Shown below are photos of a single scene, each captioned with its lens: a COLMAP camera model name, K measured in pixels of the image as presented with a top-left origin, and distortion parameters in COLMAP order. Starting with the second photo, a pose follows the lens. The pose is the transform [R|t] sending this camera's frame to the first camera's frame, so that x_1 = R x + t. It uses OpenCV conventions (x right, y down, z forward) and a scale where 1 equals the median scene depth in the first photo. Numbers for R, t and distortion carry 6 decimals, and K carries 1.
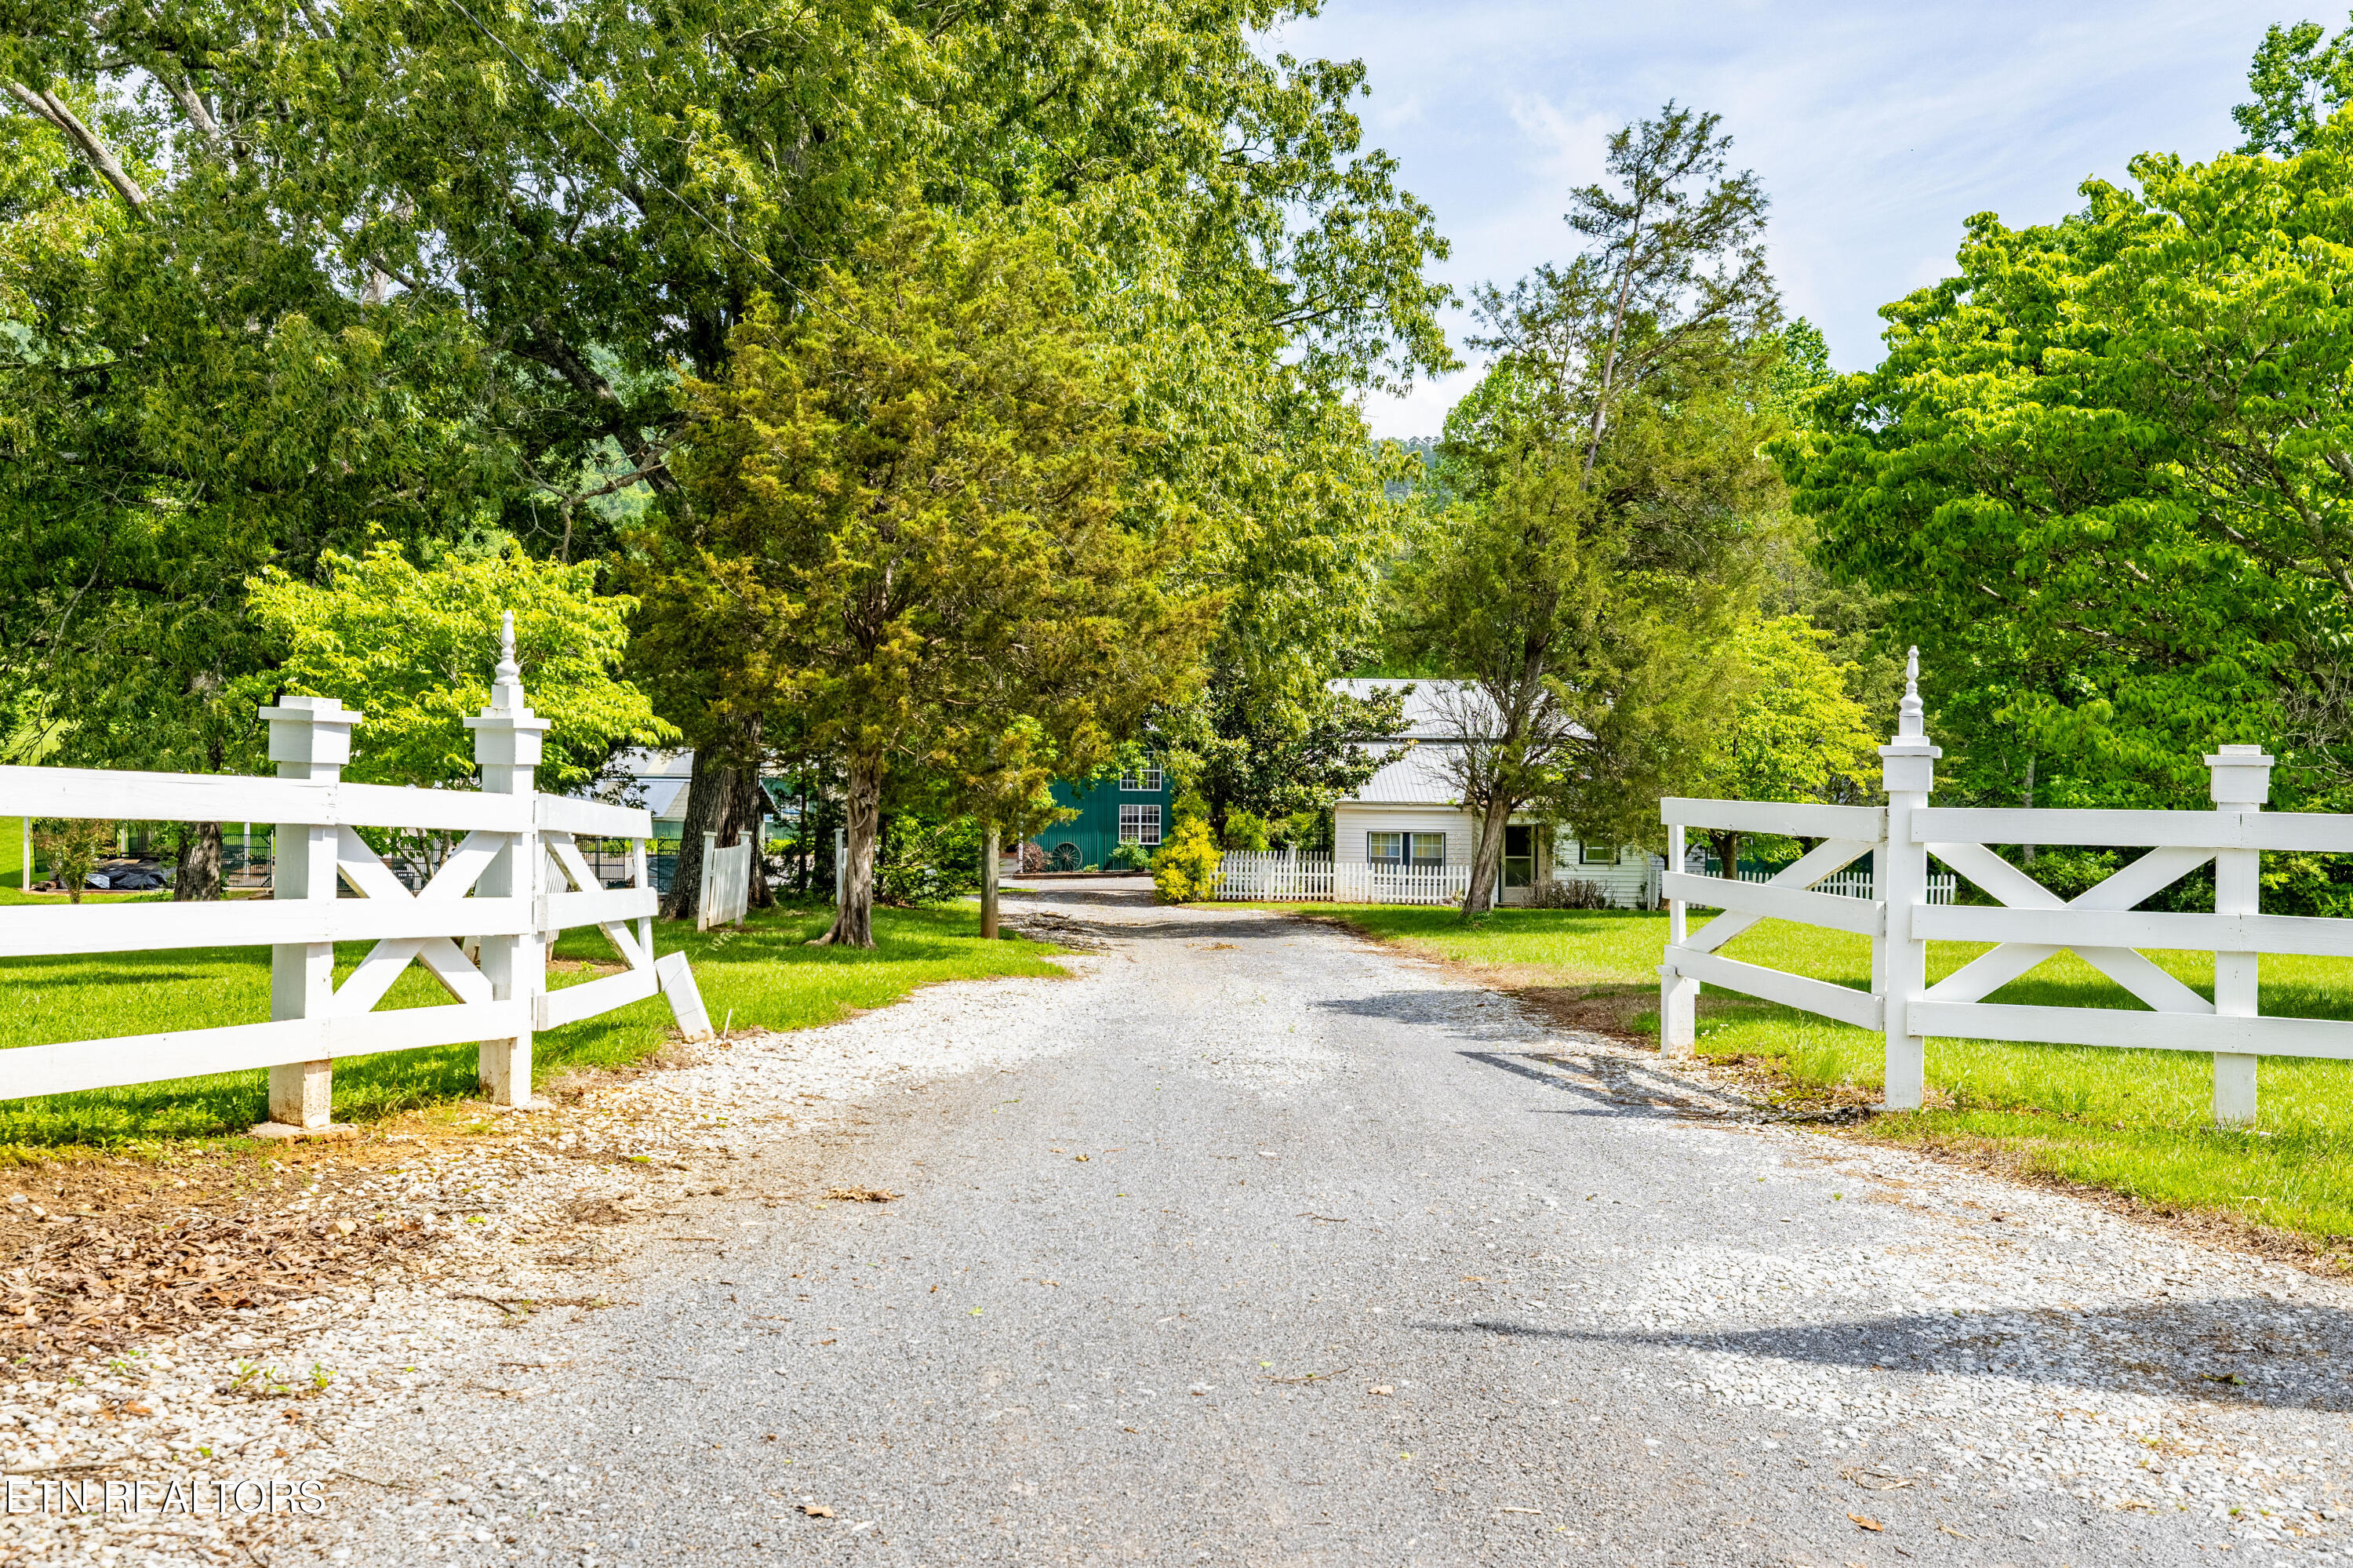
lens RADIAL K [[2369.1, 0, 1177.6], [0, 2369.1, 782.2], [0, 0, 1]] dist [-0.015455, 0.000000]
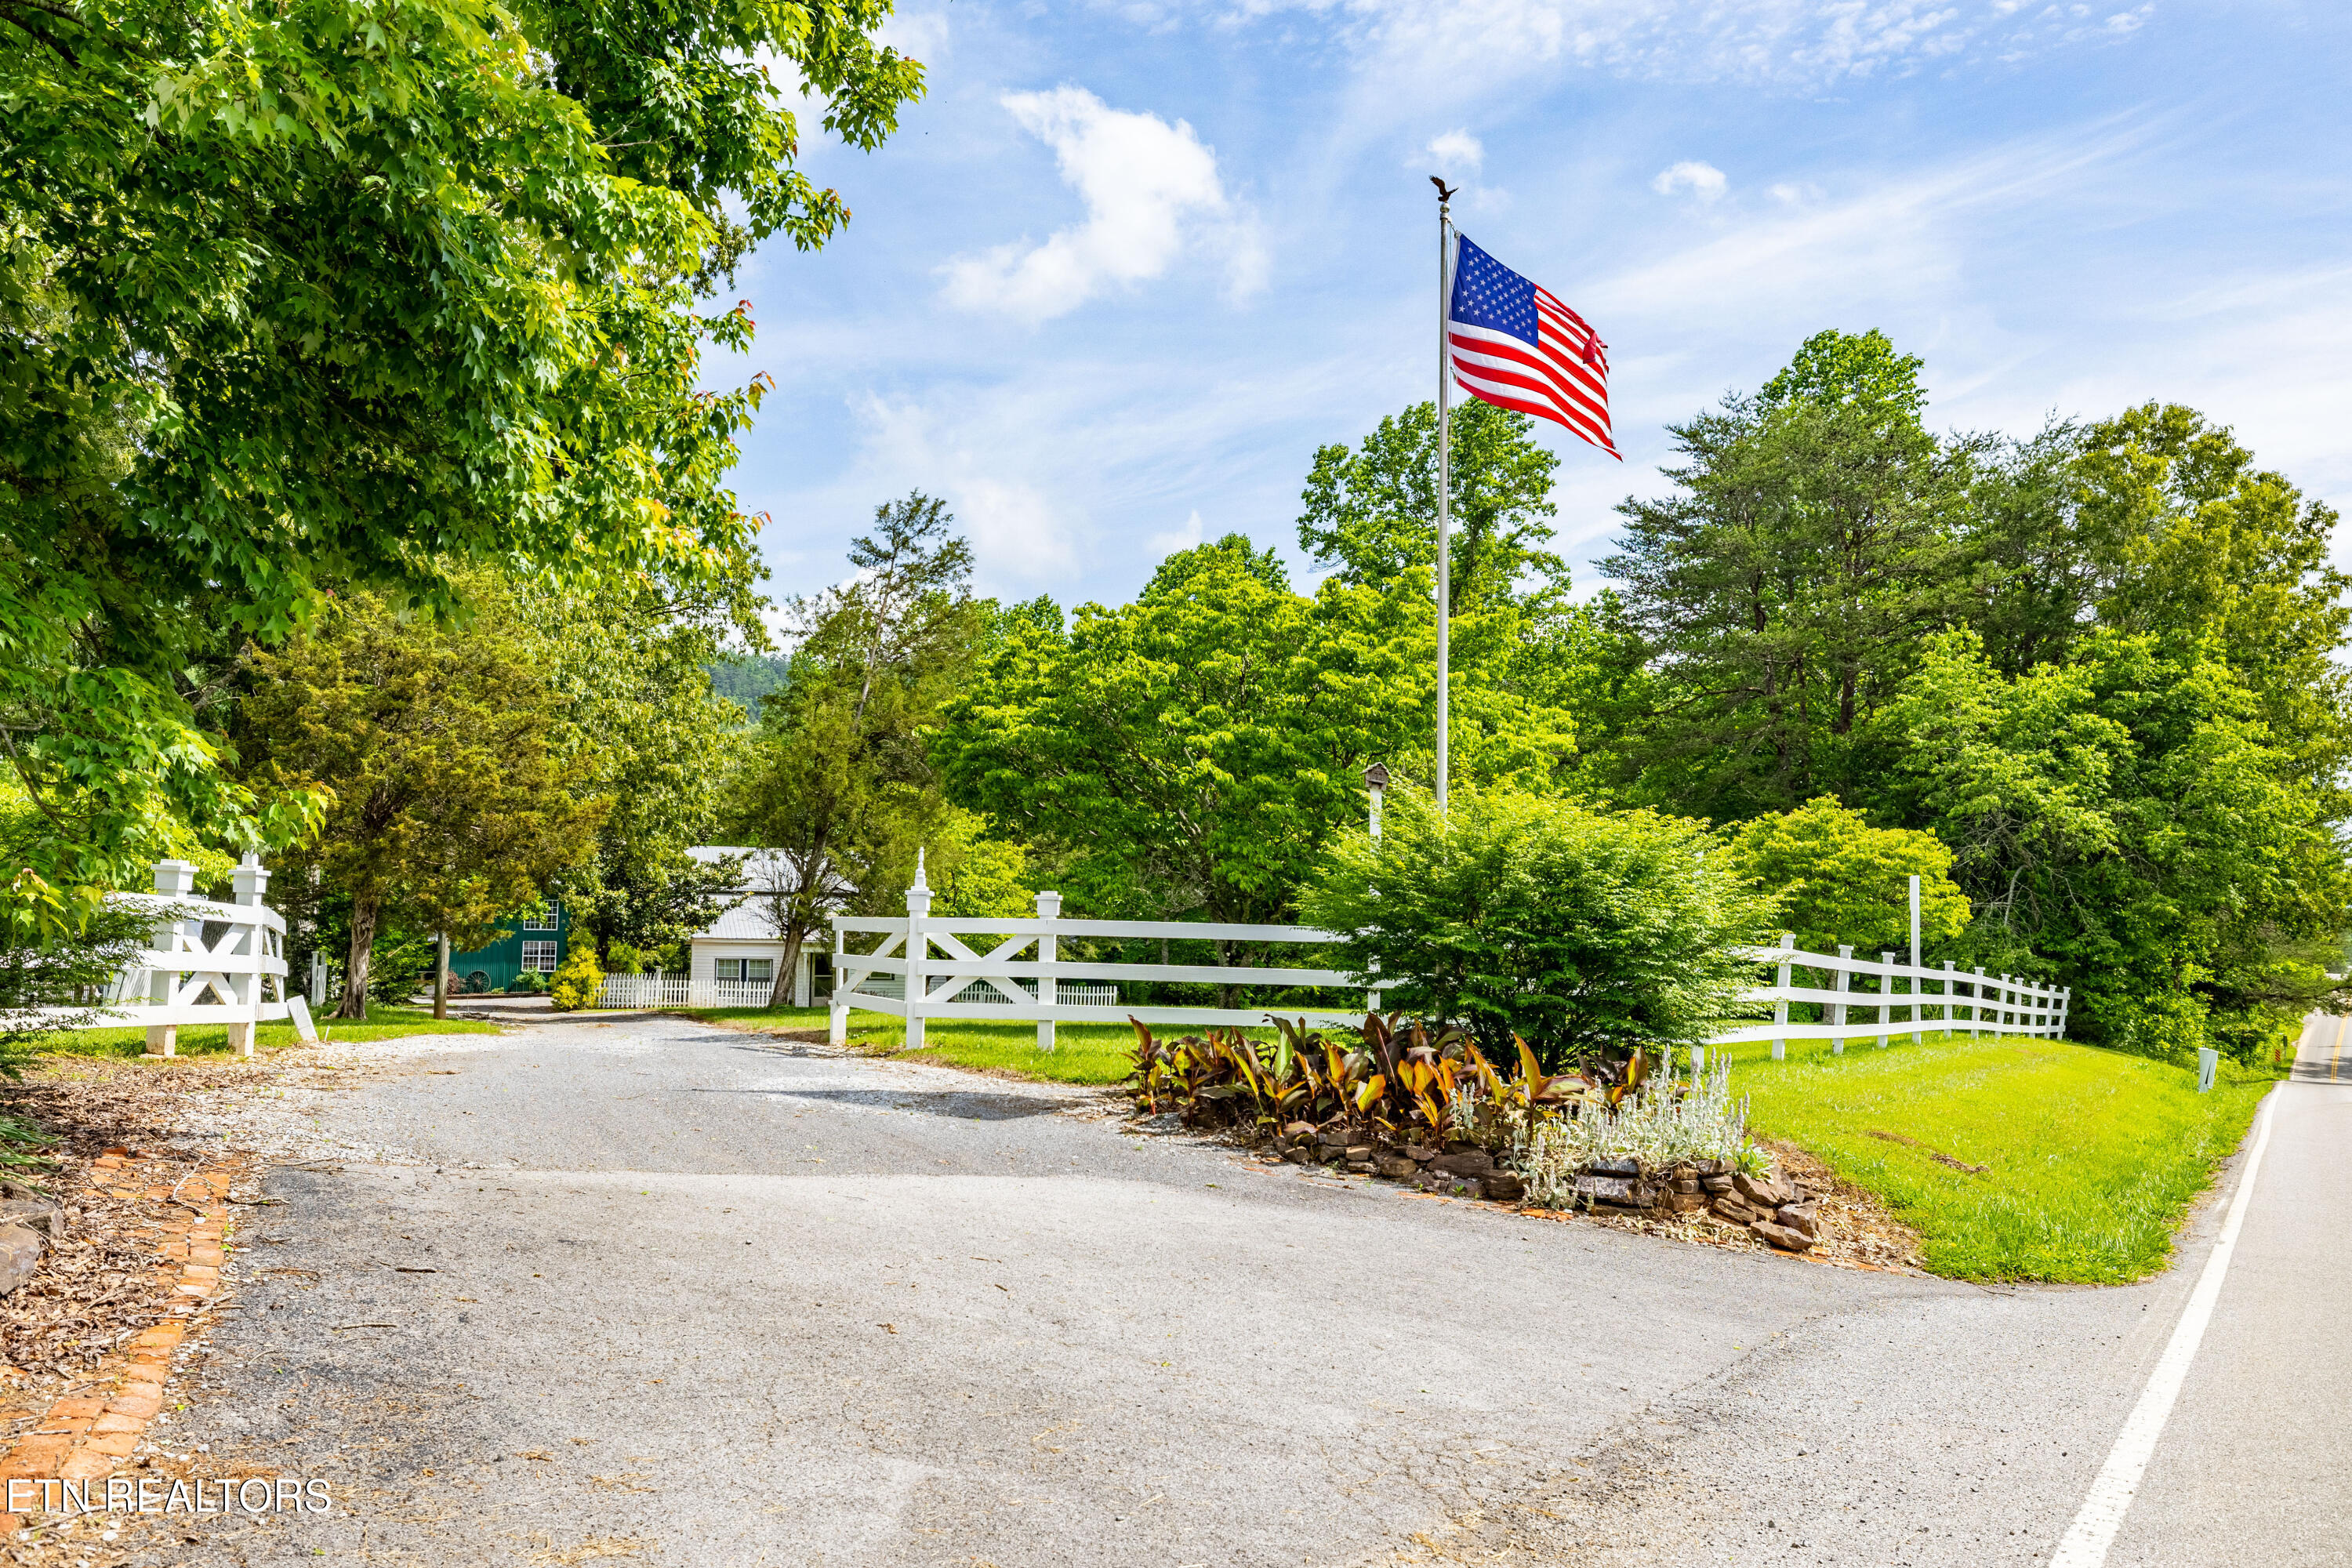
lens RADIAL K [[1786.2, 0, 1179.4], [0, 1786.2, 765.3], [0, 0, 1]] dist [-0.021547, 0.000527]
pose [[0.946519, 0.031330, 0.321124, -0.002904], [-0.002296, 0.995903, -0.090397, 0.004765], [-0.322641, 0.084825, 0.942713, -0.175011]]
